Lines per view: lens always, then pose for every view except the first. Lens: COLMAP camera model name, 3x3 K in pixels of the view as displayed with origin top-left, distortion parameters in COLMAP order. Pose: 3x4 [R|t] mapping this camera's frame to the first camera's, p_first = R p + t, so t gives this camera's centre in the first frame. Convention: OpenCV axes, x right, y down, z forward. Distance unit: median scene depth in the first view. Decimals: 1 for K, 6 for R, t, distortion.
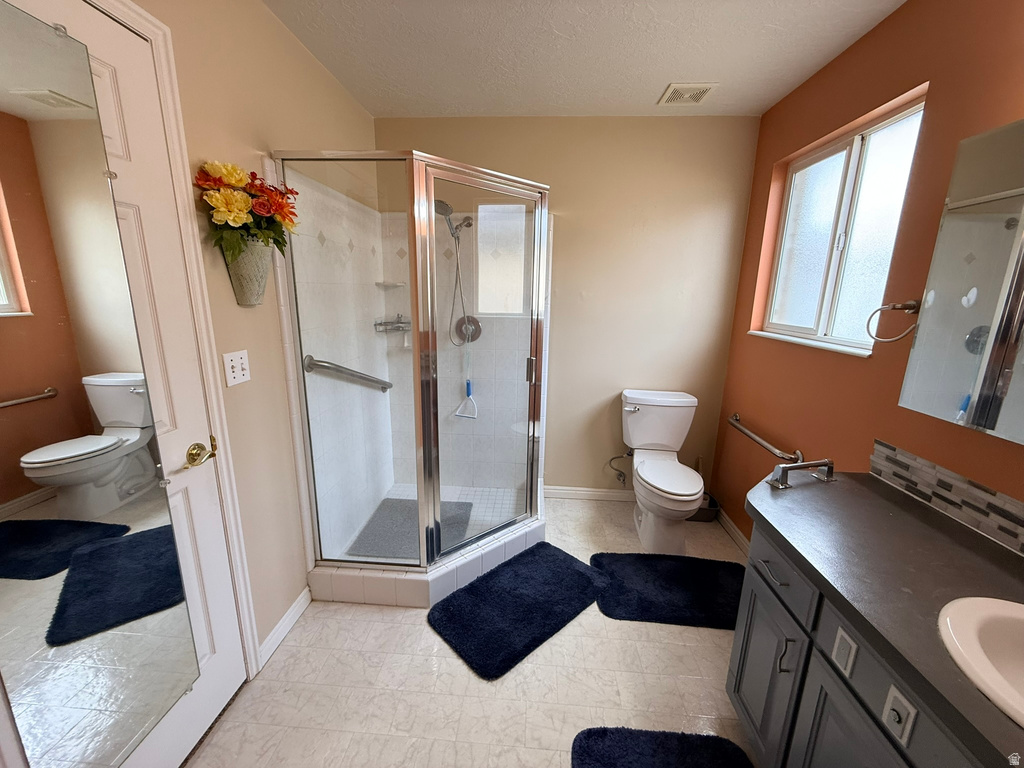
lens RADIAL K [[407.7, 0, 507.4], [0, 407.7, 383.3], [0, 0, 1]] dist [0.003308, 0.000890]
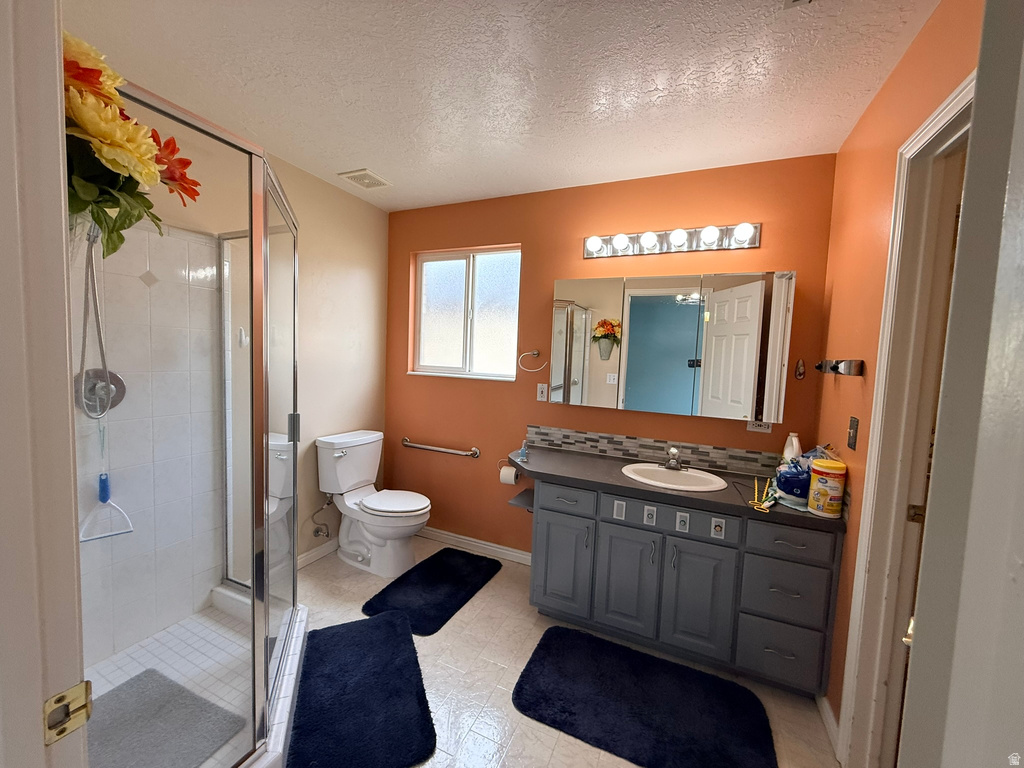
lens RADIAL K [[407.7, 0, 505.8], [0, 407.7, 384.7], [0, 0, 1]] dist [0.003308, 0.000890]
pose [[0.356683, -0.072059, 0.931442, -0.590195], [0.174845, 0.984553, 0.009213, -0.053618], [-0.917718, 0.159572, 0.363772, 0.288353]]
